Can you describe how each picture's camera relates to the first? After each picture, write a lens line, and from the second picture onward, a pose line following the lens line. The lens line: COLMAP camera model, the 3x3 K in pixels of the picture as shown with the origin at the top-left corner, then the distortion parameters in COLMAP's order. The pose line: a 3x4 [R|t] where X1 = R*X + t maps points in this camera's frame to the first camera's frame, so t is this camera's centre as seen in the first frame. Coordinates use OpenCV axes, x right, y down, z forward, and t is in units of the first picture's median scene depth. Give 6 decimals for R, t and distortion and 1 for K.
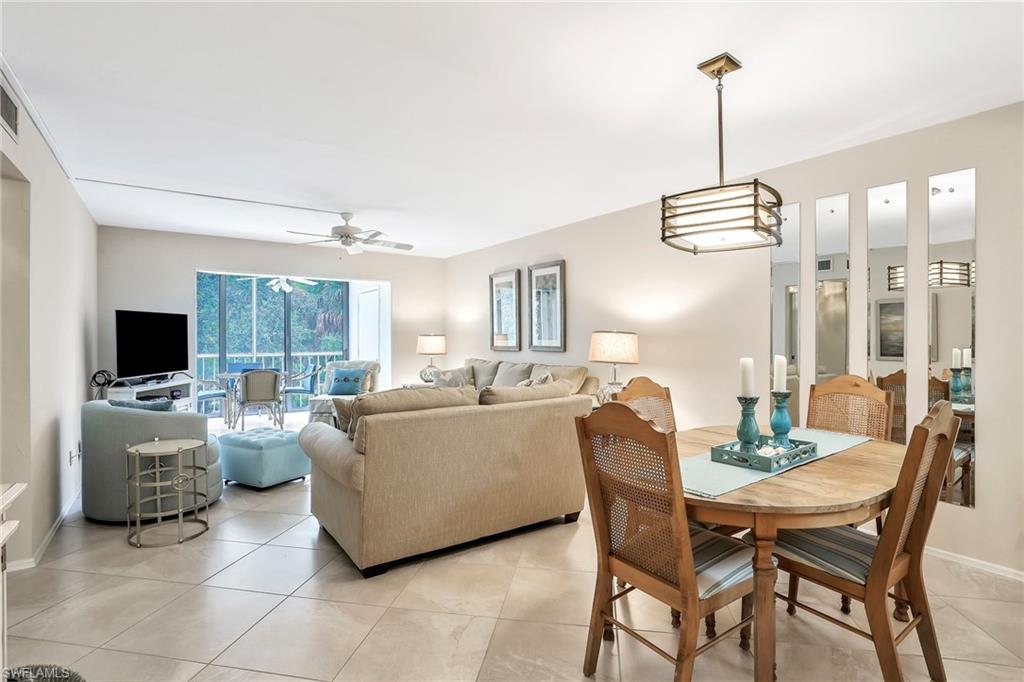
lens RADIAL K [[512.5, 0, 498.7], [0, 512.5, 338.2], [0, 0, 1]] dist [-0.000399, 0.000298]
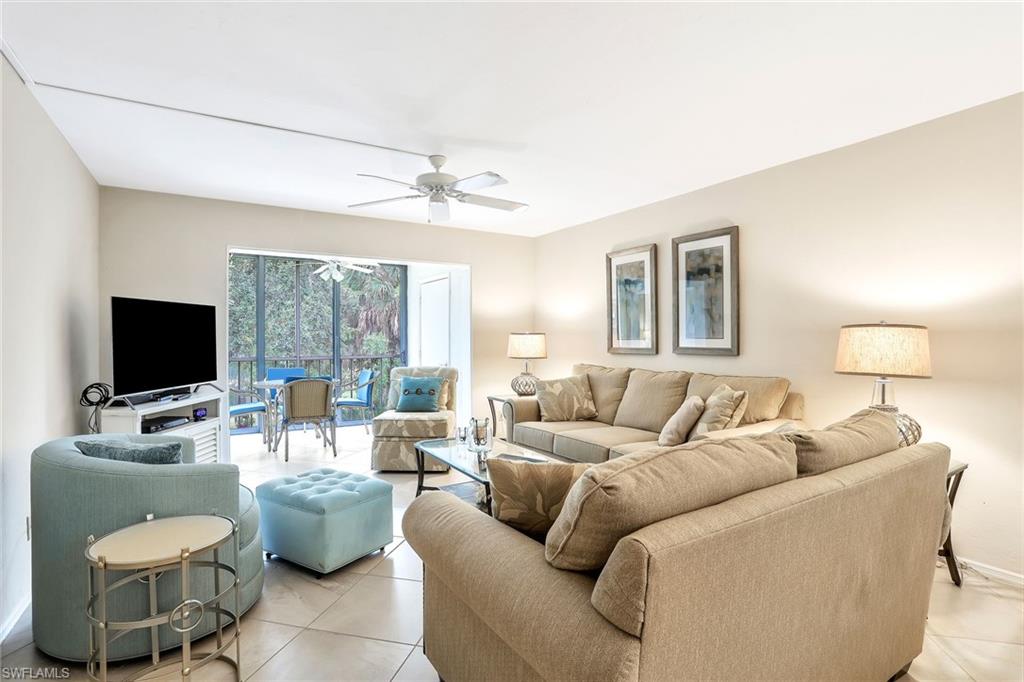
lens RADIAL K [[513.4, 0, 509.8], [0, 513.4, 337.1], [0, 0, 1]] dist [-0.016340, 0.001141]
pose [[0.999206, -0.001807, -0.039803, -0.145966], [0.001729, 0.999997, -0.001984, 0.001143], [0.039806, 0.001914, 0.999206, 0.266878]]
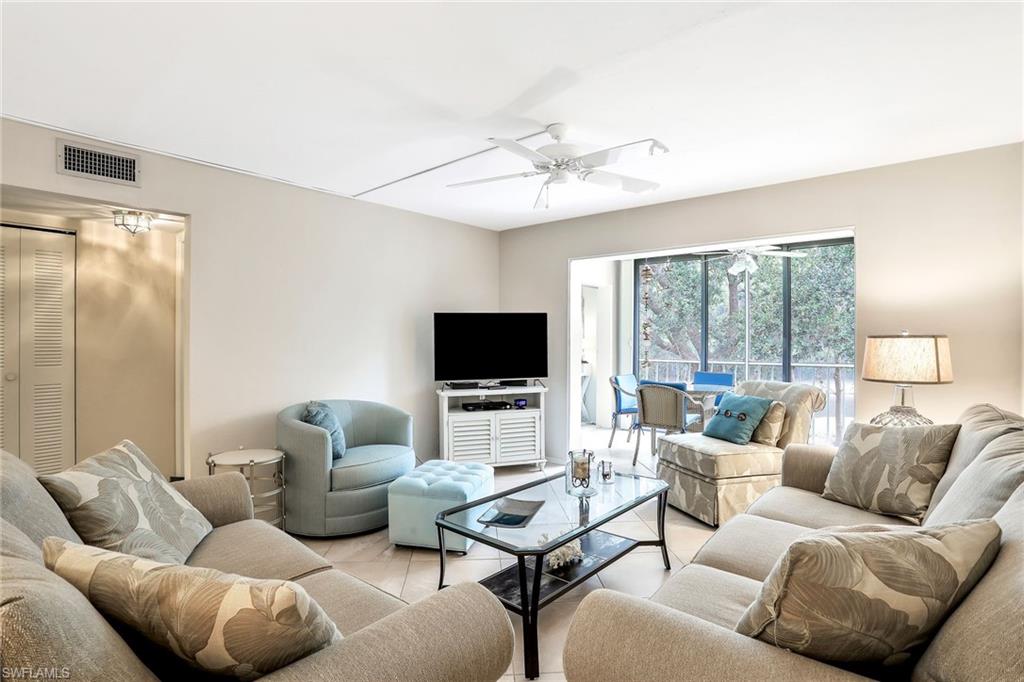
lens RADIAL K [[512.5, 0, 498.7], [0, 512.5, 338.2], [0, 0, 1]] dist [-0.000399, 0.000298]
pose [[0.282985, 0.000621, -0.959124, 0.200978], [-0.000571, 1.000000, 0.000480, -0.004638], [0.959124, 0.000412, 0.282985, 0.658499]]
